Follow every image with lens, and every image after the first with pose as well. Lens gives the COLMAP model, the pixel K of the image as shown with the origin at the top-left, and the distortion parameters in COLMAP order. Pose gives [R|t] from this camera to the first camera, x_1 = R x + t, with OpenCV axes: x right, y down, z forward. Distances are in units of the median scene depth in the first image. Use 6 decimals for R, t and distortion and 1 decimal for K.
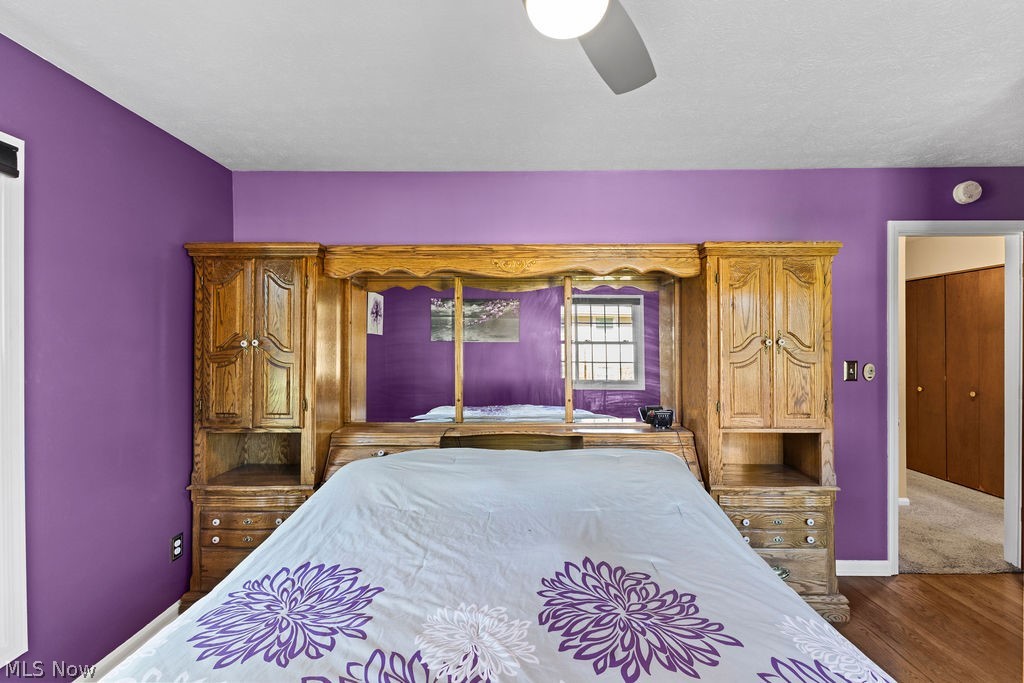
lens RADIAL K [[433.2, 0, 507.5], [0, 433.2, 342.1], [0, 0, 1]] dist [0.008406, 0.000163]
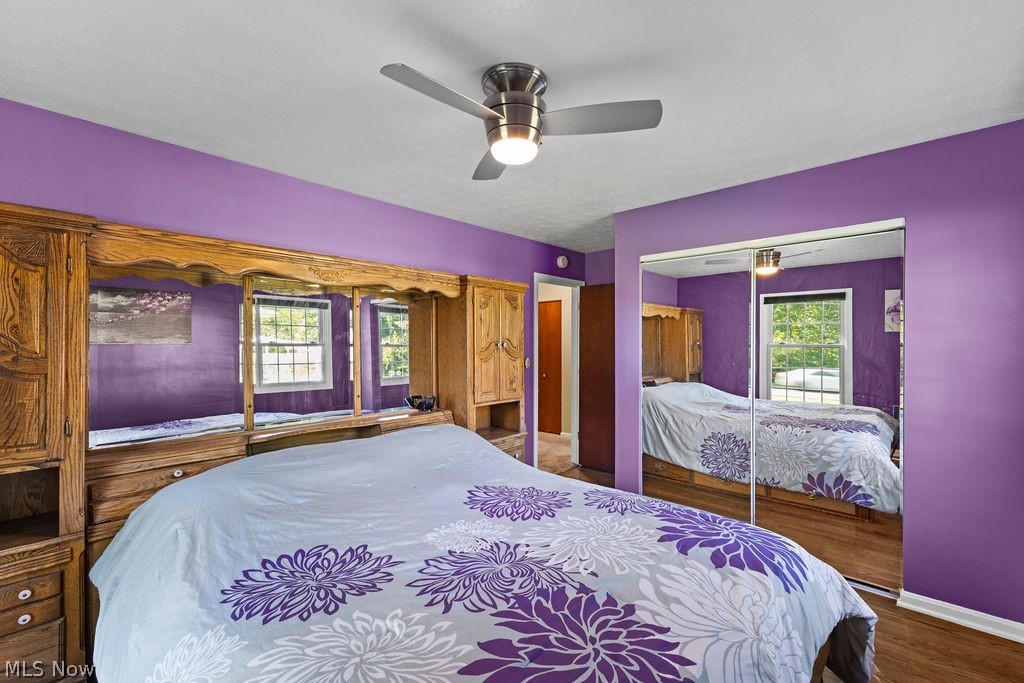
lens RADIAL K [[433.2, 0, 507.5], [0, 433.2, 342.1], [0, 0, 1]] dist [0.008406, 0.000163]
pose [[0.685136, 0.004162, 0.728403, -0.490749], [-0.000857, 0.999988, -0.004908, -0.001812], [-0.728414, 0.002739, 0.685131, -0.075907]]
